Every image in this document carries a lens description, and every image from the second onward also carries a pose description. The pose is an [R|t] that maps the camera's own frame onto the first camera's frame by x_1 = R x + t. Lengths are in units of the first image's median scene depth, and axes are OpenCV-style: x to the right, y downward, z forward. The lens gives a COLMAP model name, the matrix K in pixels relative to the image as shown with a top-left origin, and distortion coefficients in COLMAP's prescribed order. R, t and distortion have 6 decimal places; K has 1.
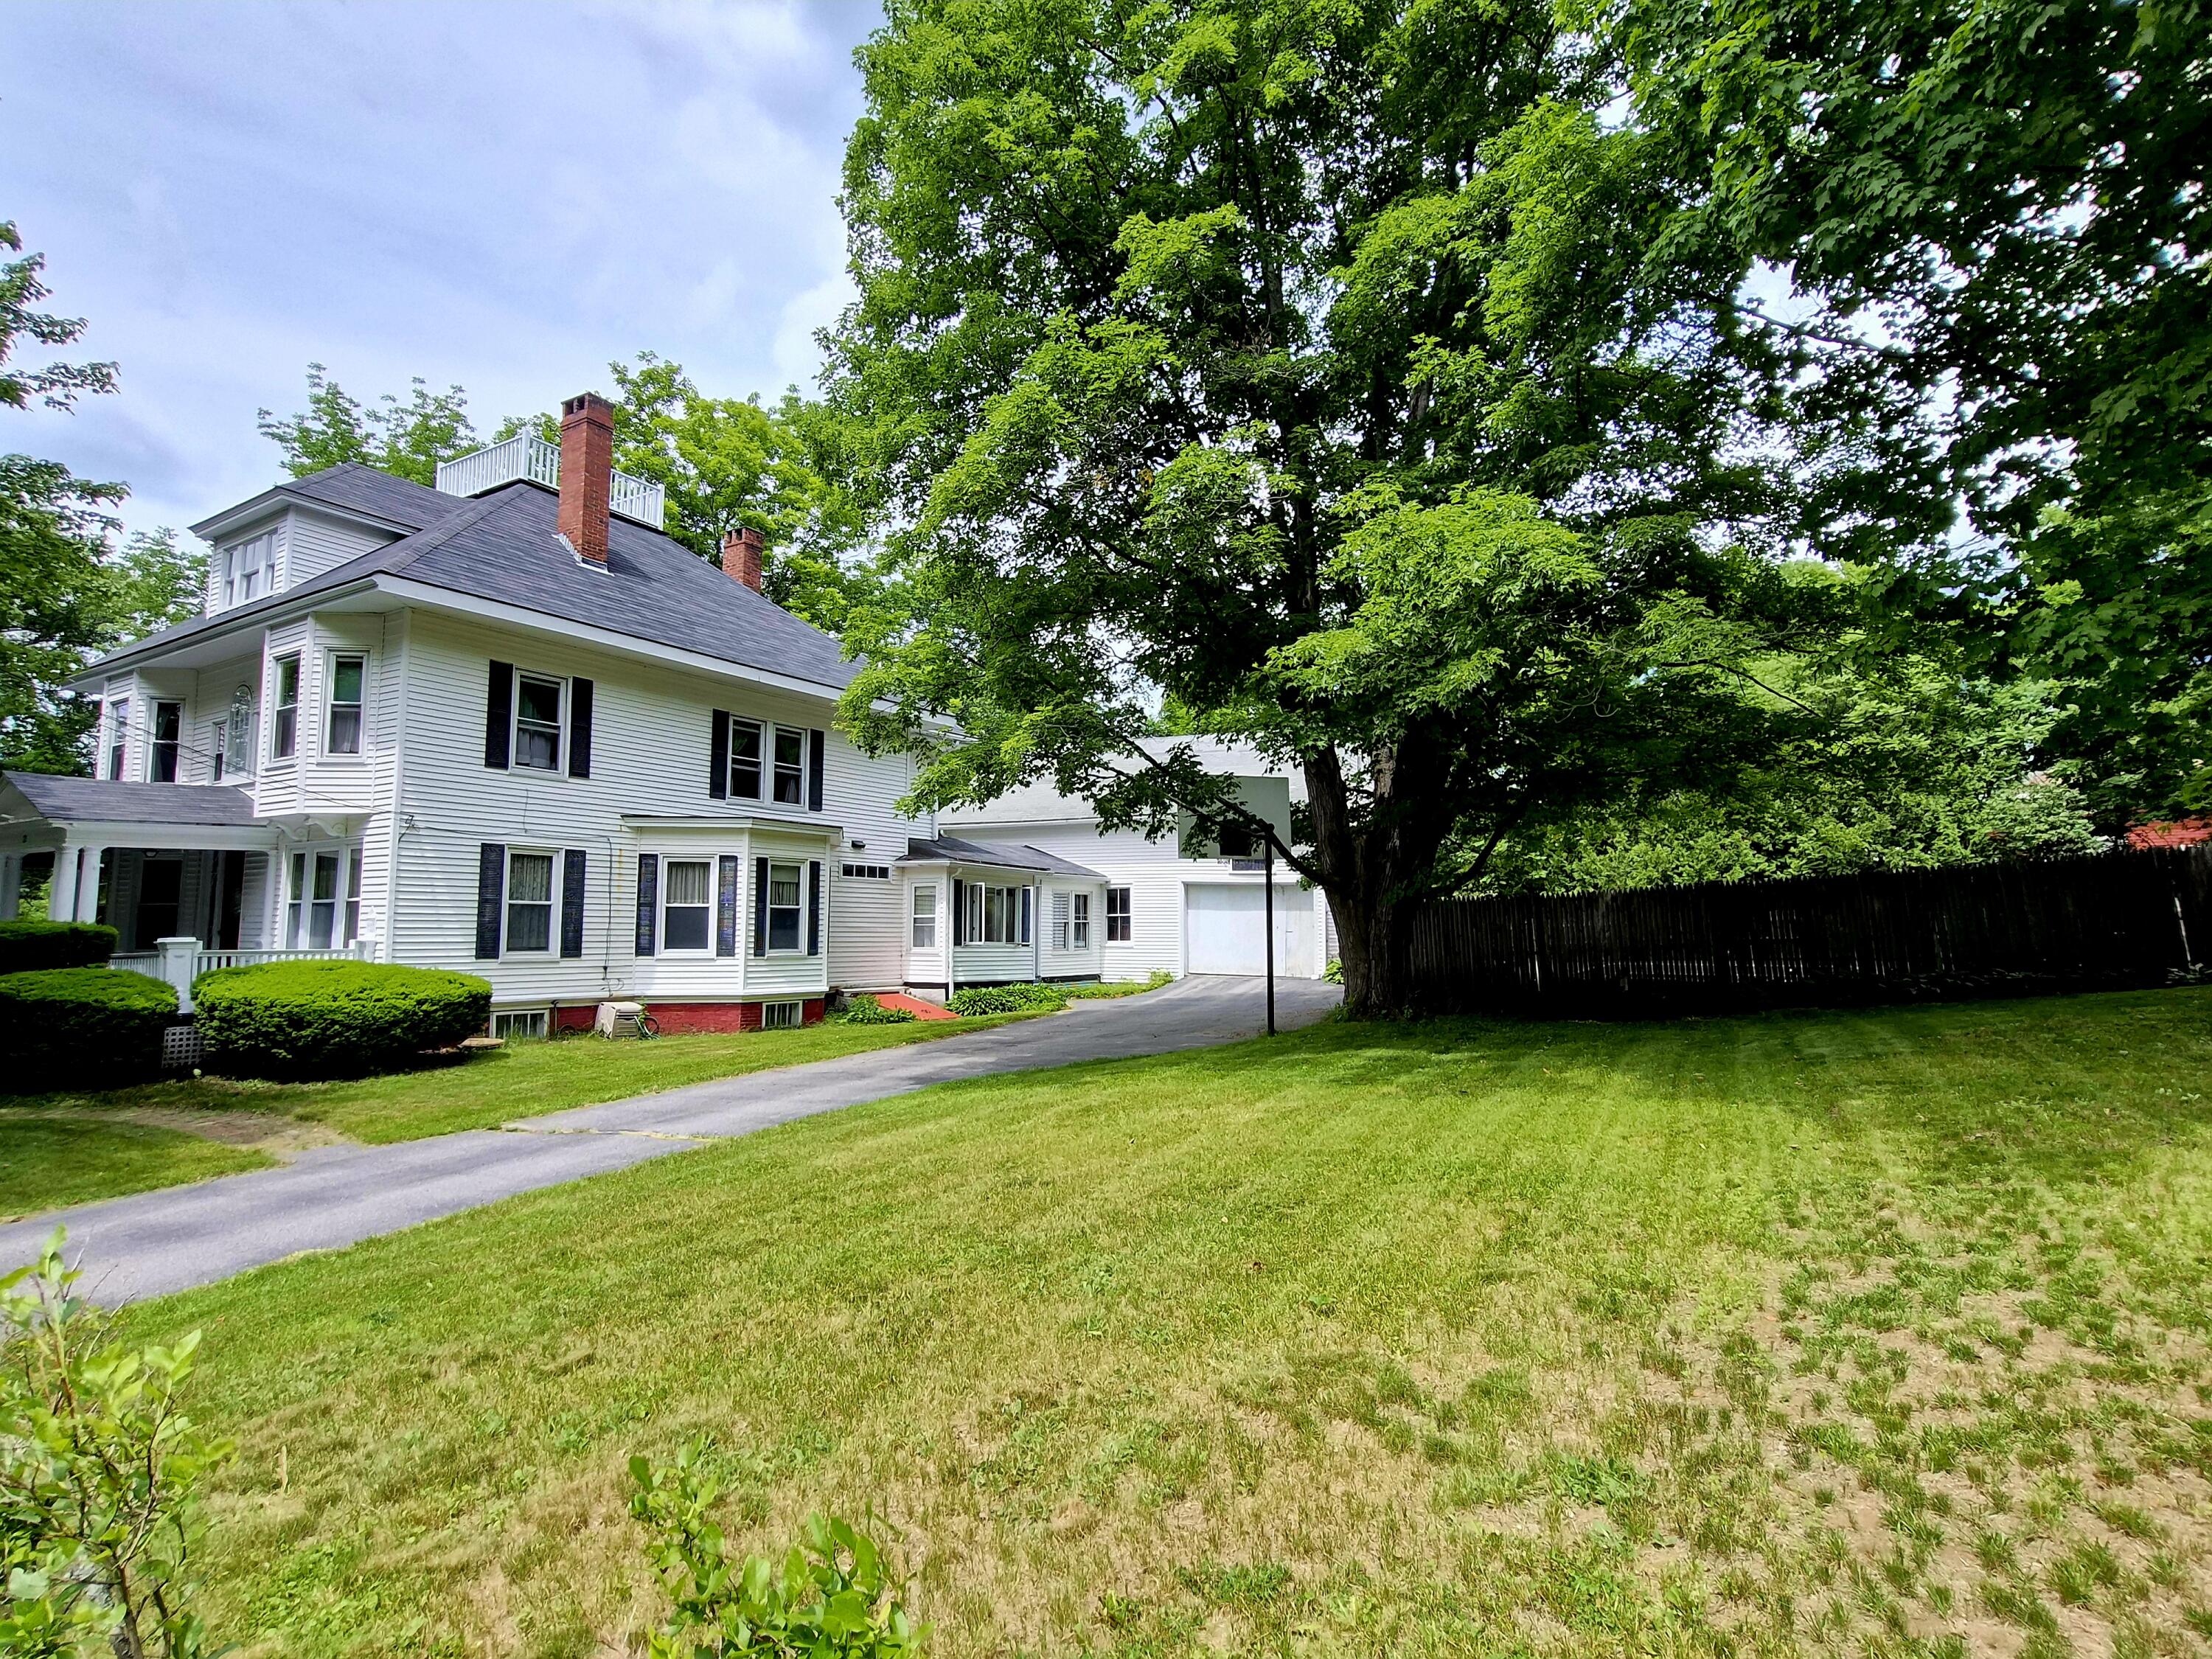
lens RADIAL K [[1129.3, 0, 1106.0], [0, 1129.3, 829.5], [0, 0, 1]] dist [-0.000510, -0.000001]
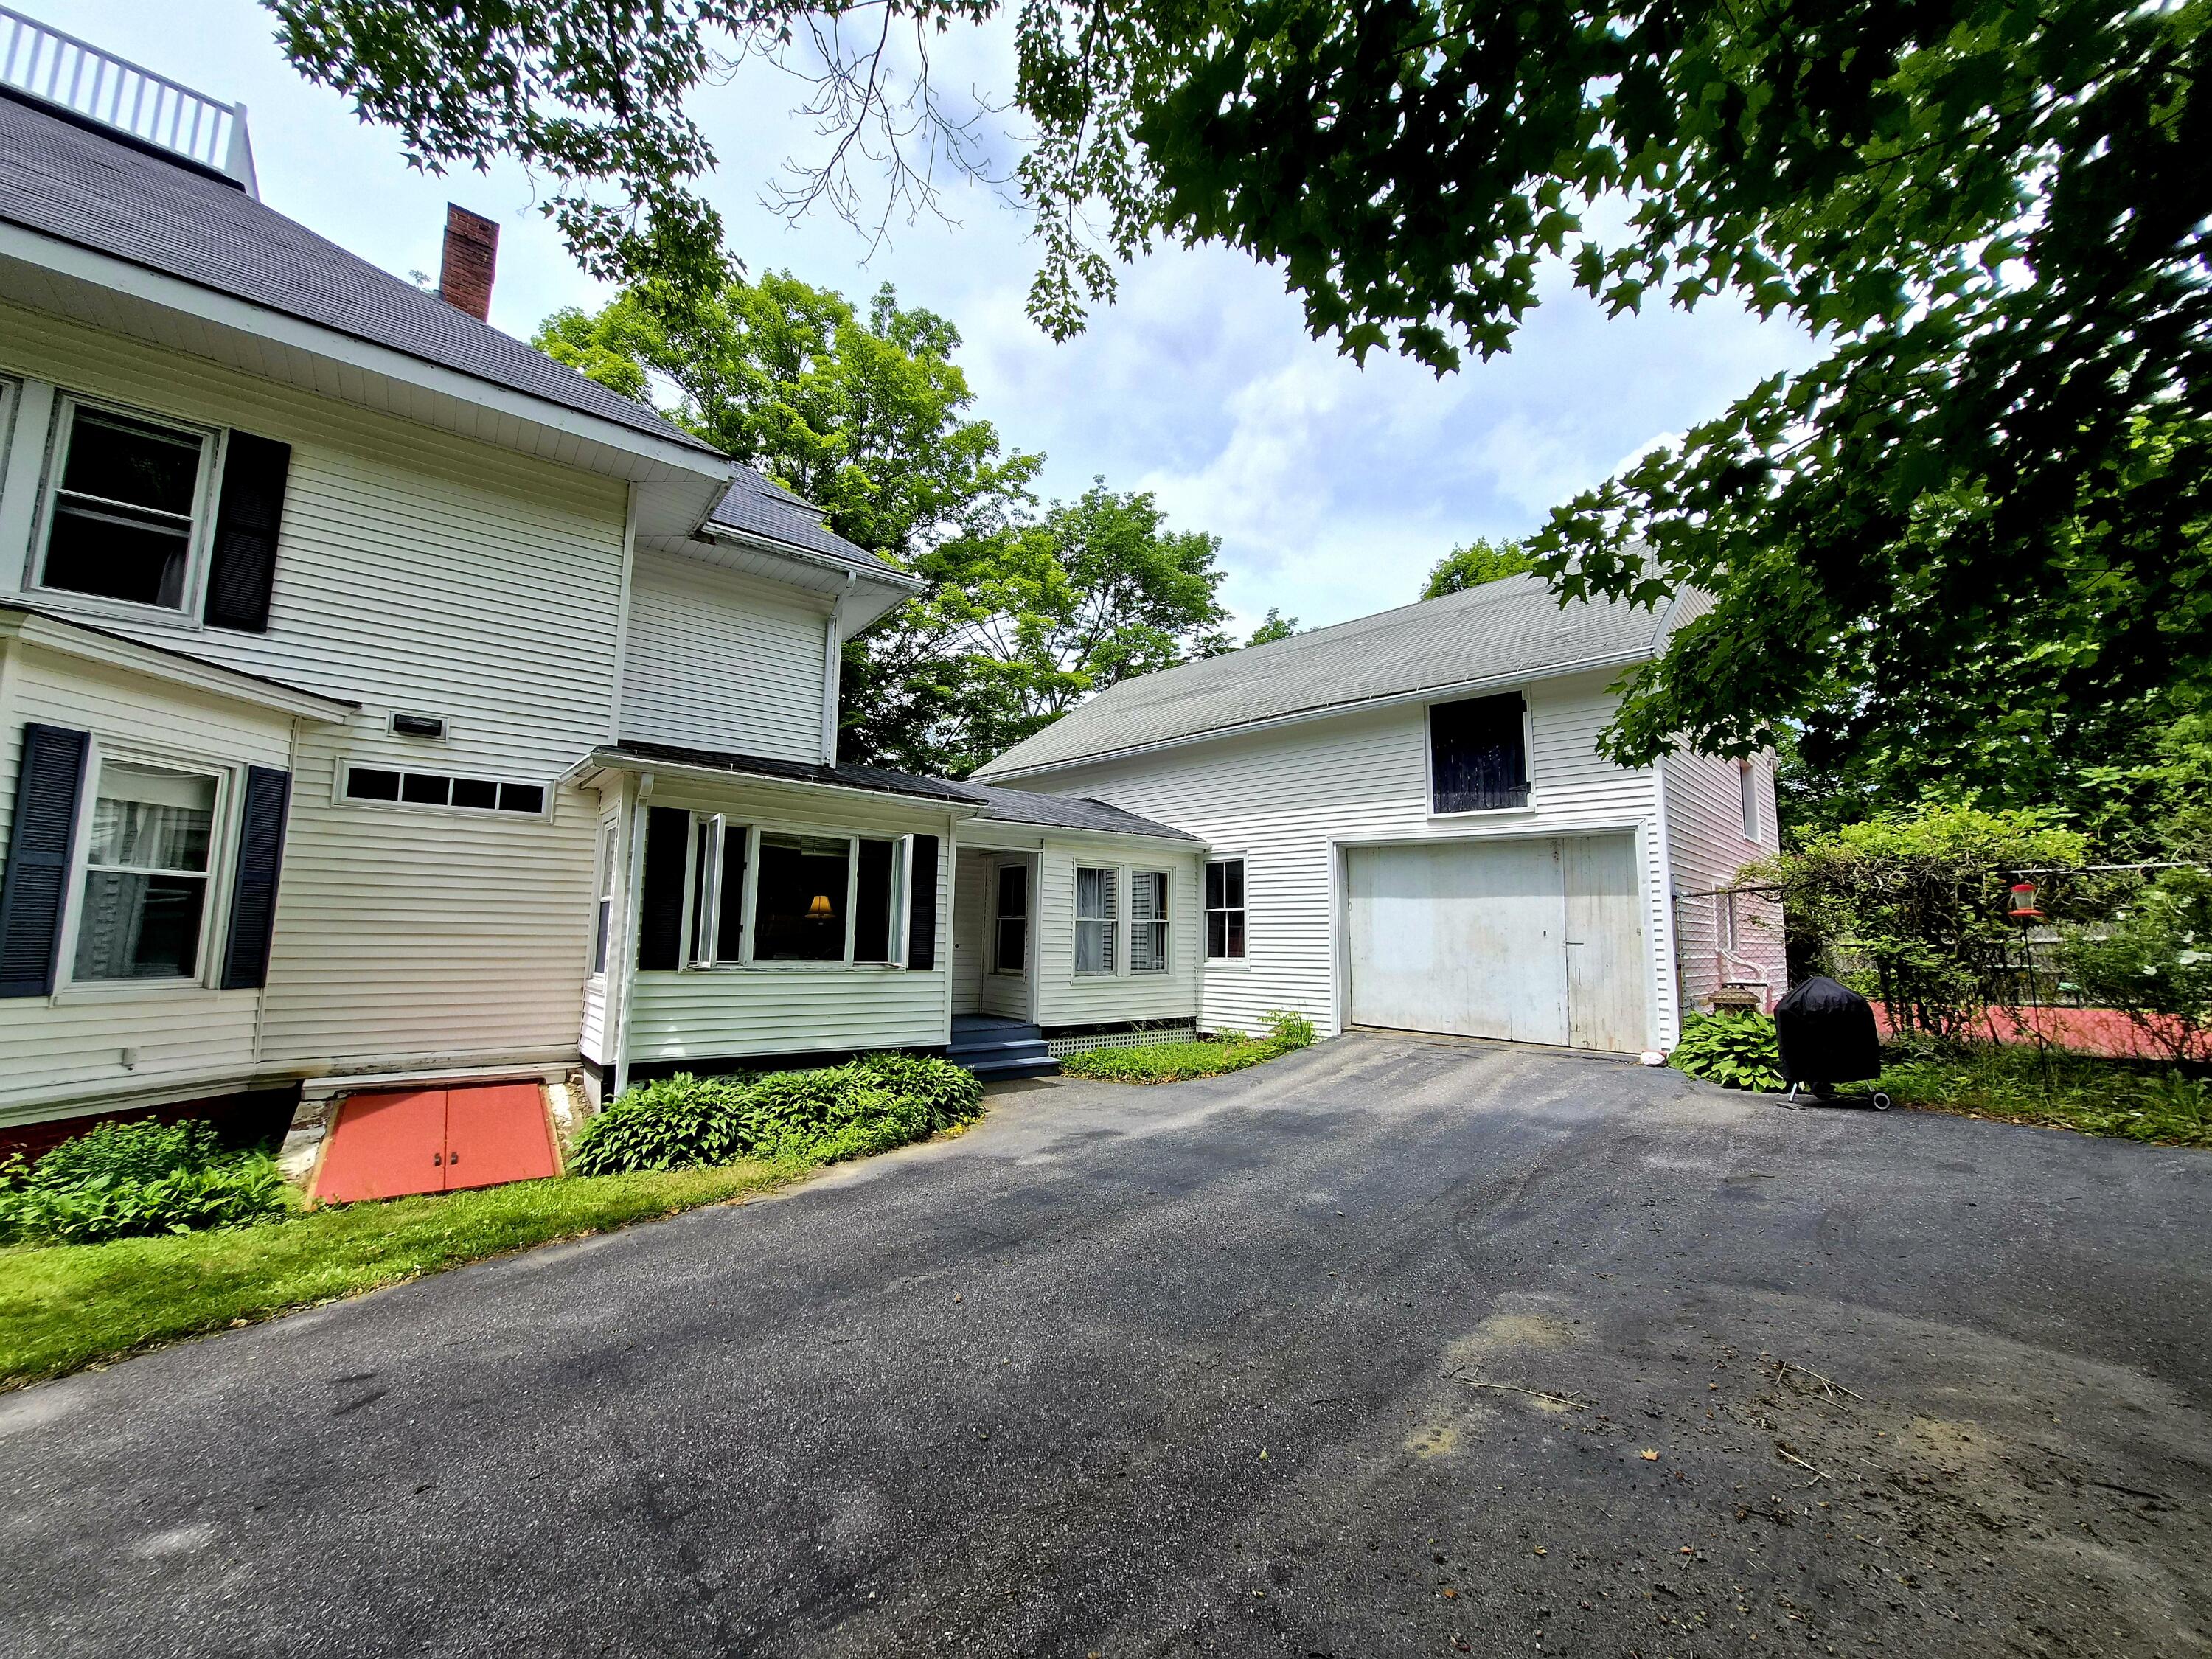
lens RADIAL K [[897.8, 0, 1106.0], [0, 897.8, 829.5], [0, 0, 1]] dist [0.000296, 0.000066]
pose [[0.949444, -0.034947, -0.311986, 0.149435], [0.023509, 0.998909, -0.040351, 0.085052], [0.313055, 0.030976, 0.949230, 0.911359]]
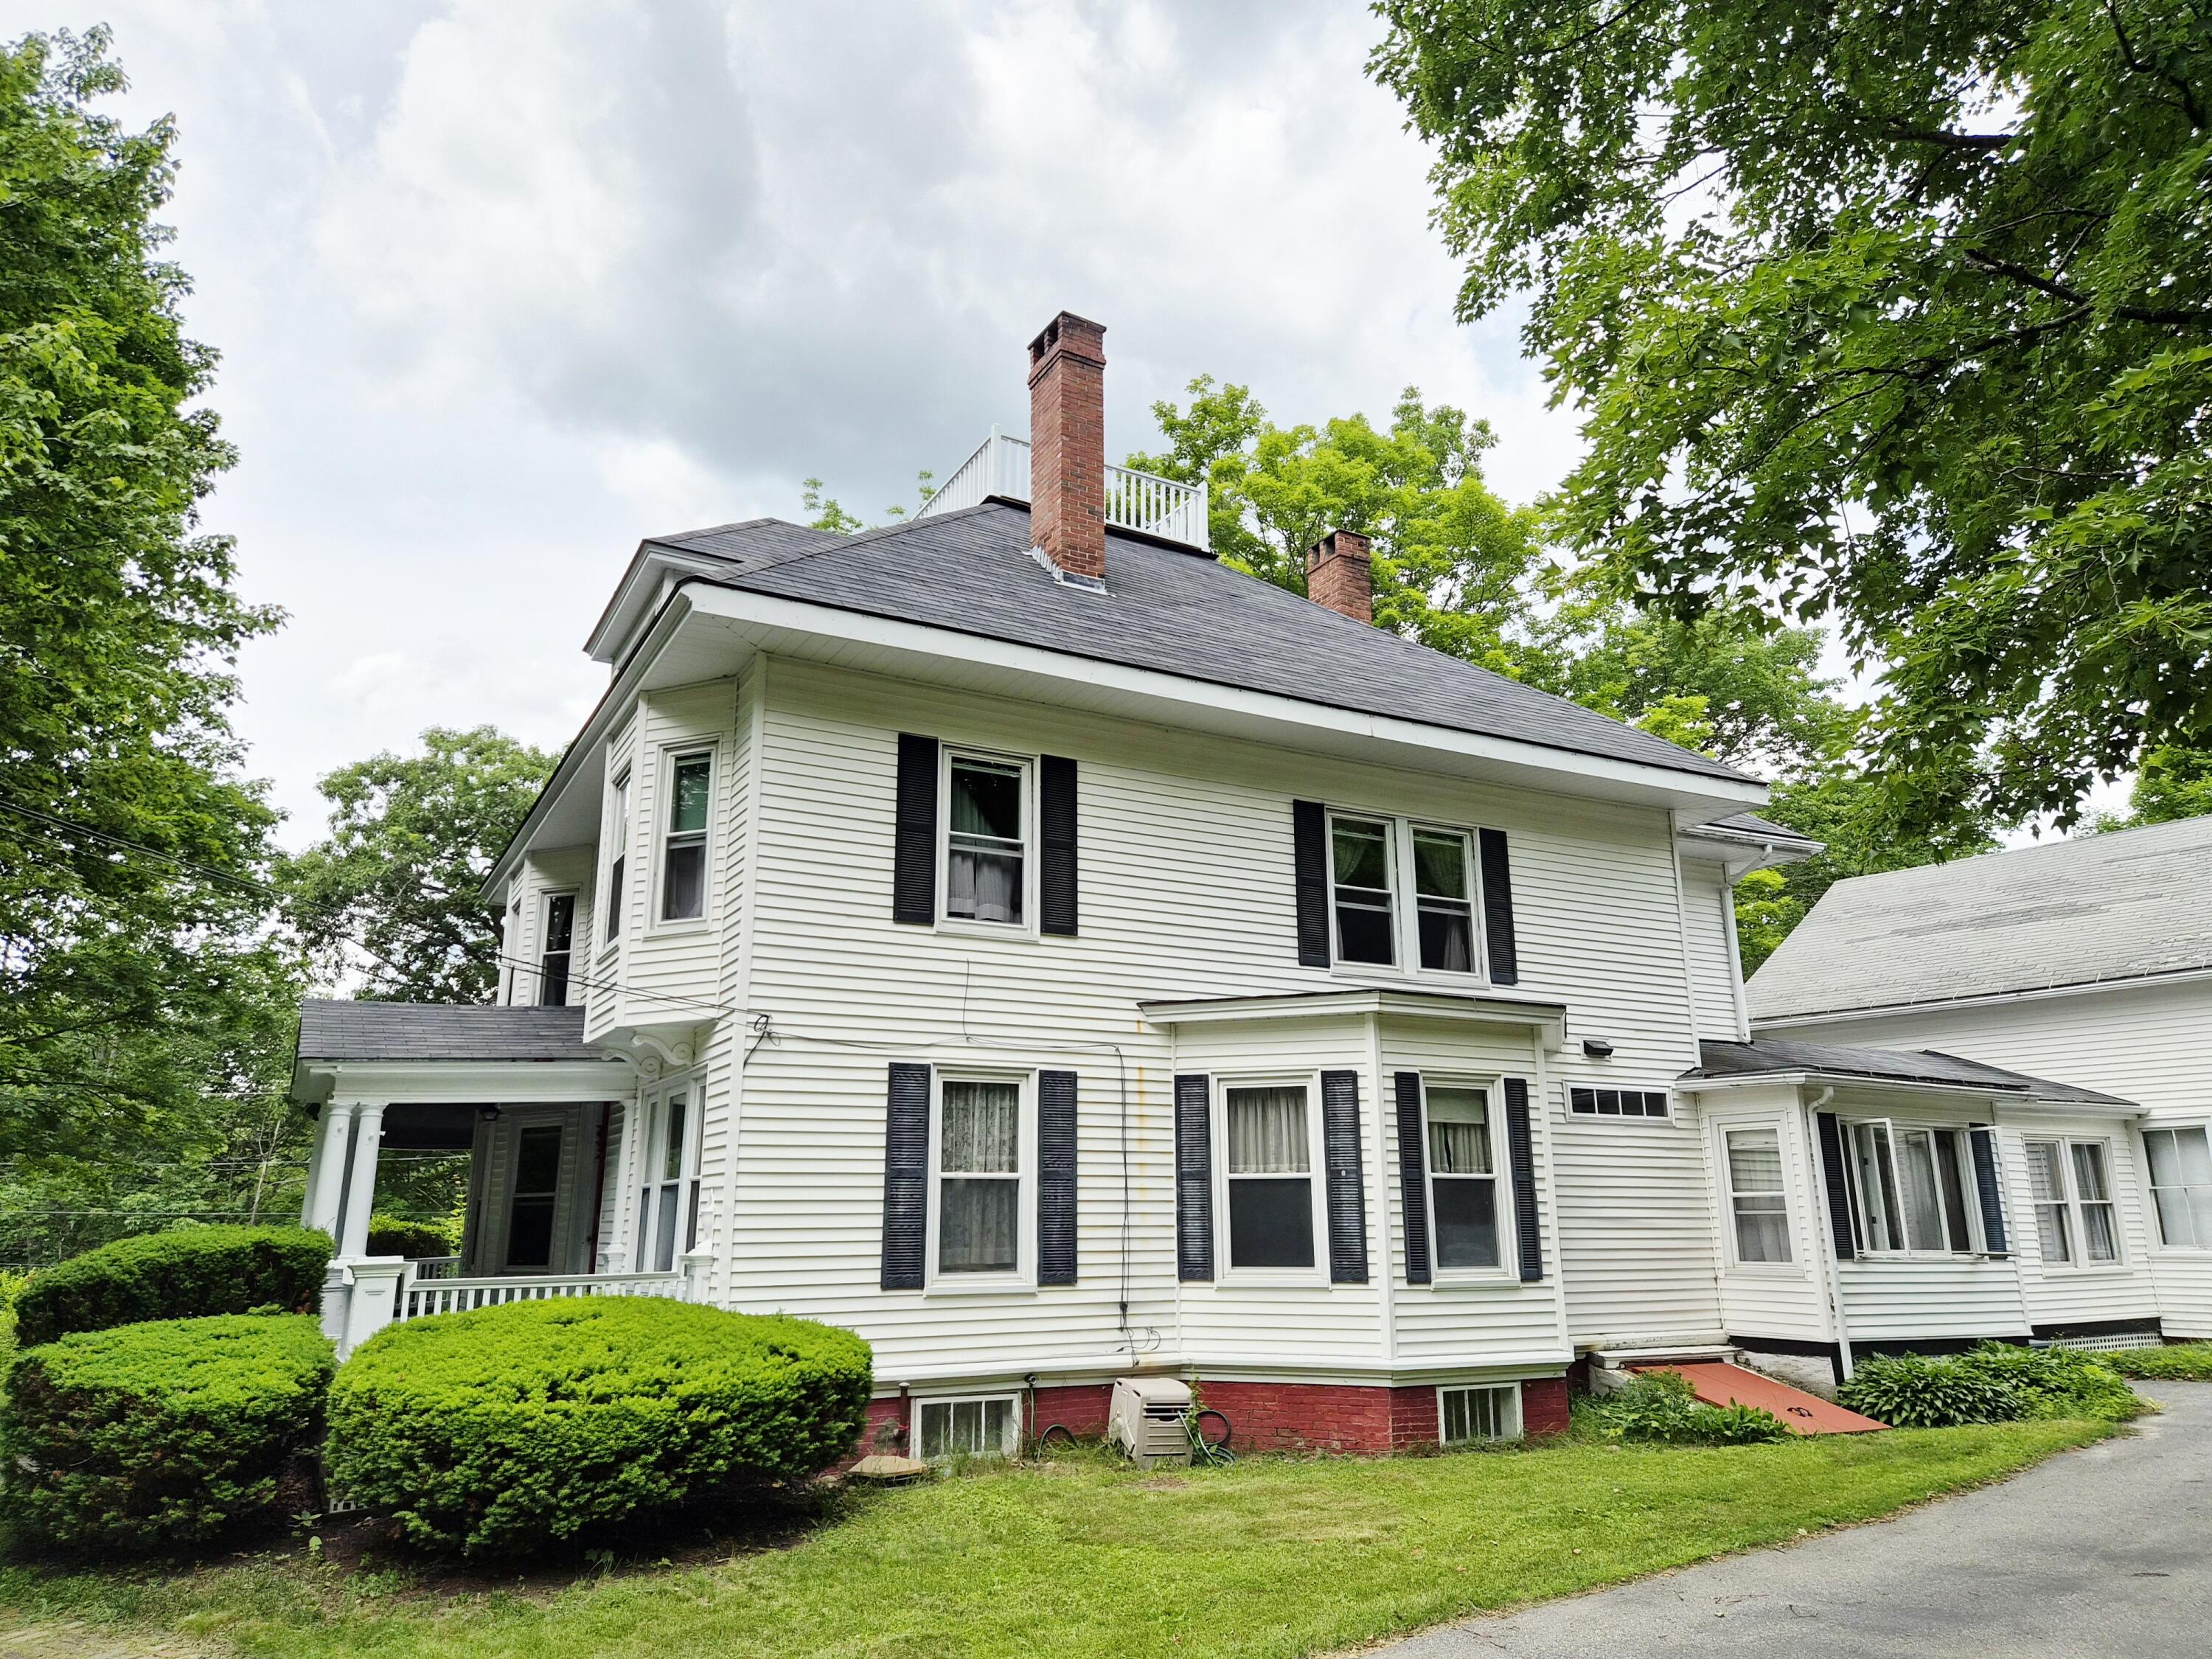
lens RADIAL K [[1482.7, 0, 1097.2], [0, 1482.7, 839.9], [0, 0, 1]] dist [0.073889, -0.071231]
pose [[0.869956, -0.128263, -0.476157, -0.100915], [0.052006, 0.984061, -0.170060, 0.028304], [0.490379, 0.123181, 0.862760, 0.365522]]
